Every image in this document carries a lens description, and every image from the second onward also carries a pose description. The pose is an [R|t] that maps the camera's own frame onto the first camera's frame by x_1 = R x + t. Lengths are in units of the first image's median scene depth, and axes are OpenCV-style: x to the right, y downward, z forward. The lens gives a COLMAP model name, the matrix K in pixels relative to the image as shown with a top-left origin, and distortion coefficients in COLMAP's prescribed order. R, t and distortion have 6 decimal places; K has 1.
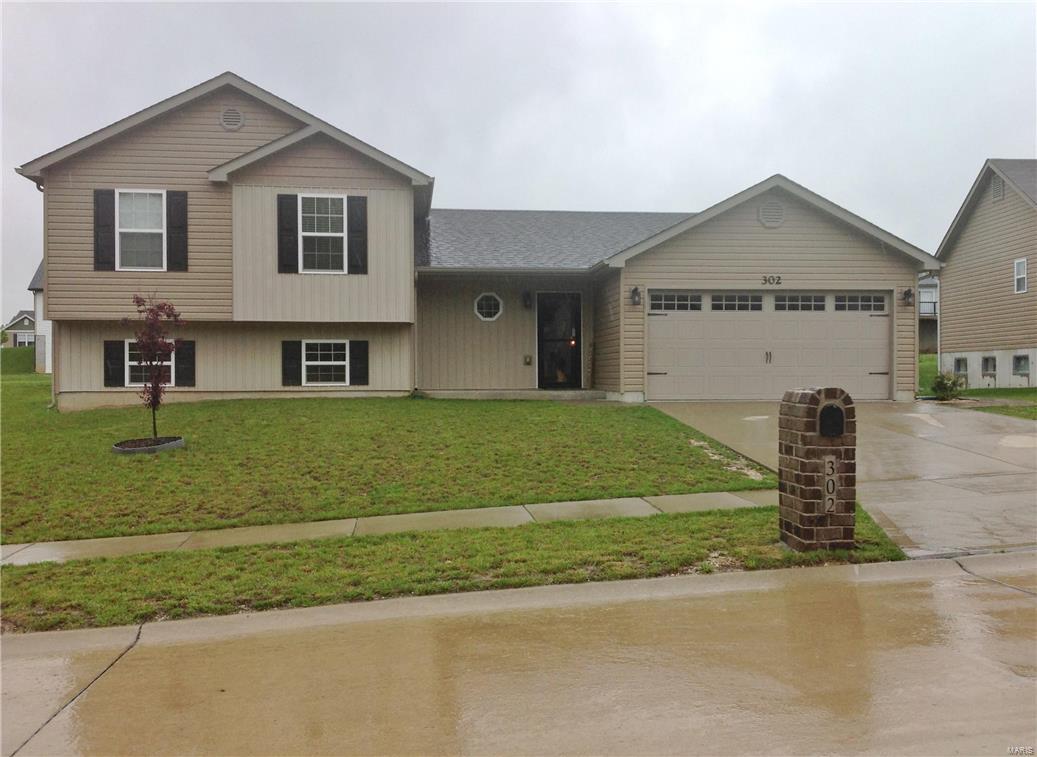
lens RADIAL K [[1056.0, 0, 518.5], [0, 1056.0, 378.5], [0, 0, 1]] dist [0.169749, -0.391510]
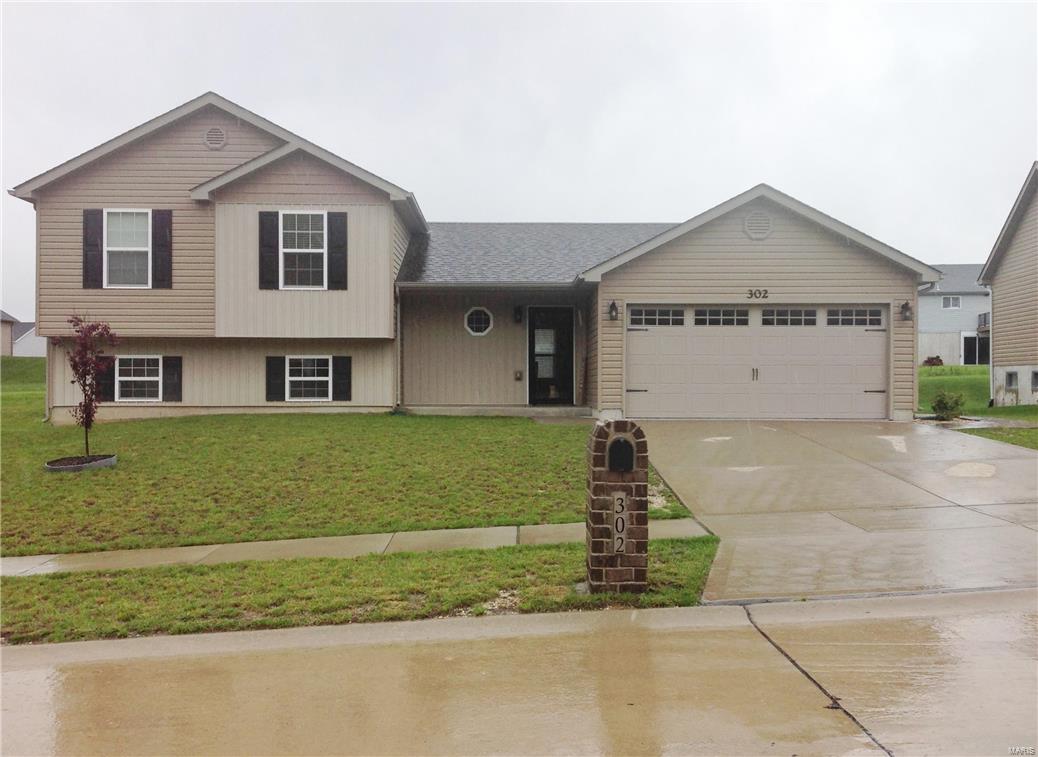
lens RADIAL K [[1057.0, 0, 519.0], [0, 1057.0, 378.5], [0, 0, 1]] dist [0.169749, -0.391510]
pose [[0.994264, 0.002725, -0.106921, 0.127164], [-0.003412, 0.999975, -0.006244, -0.009345], [0.106901, 0.006573, 0.994248, 0.023582]]
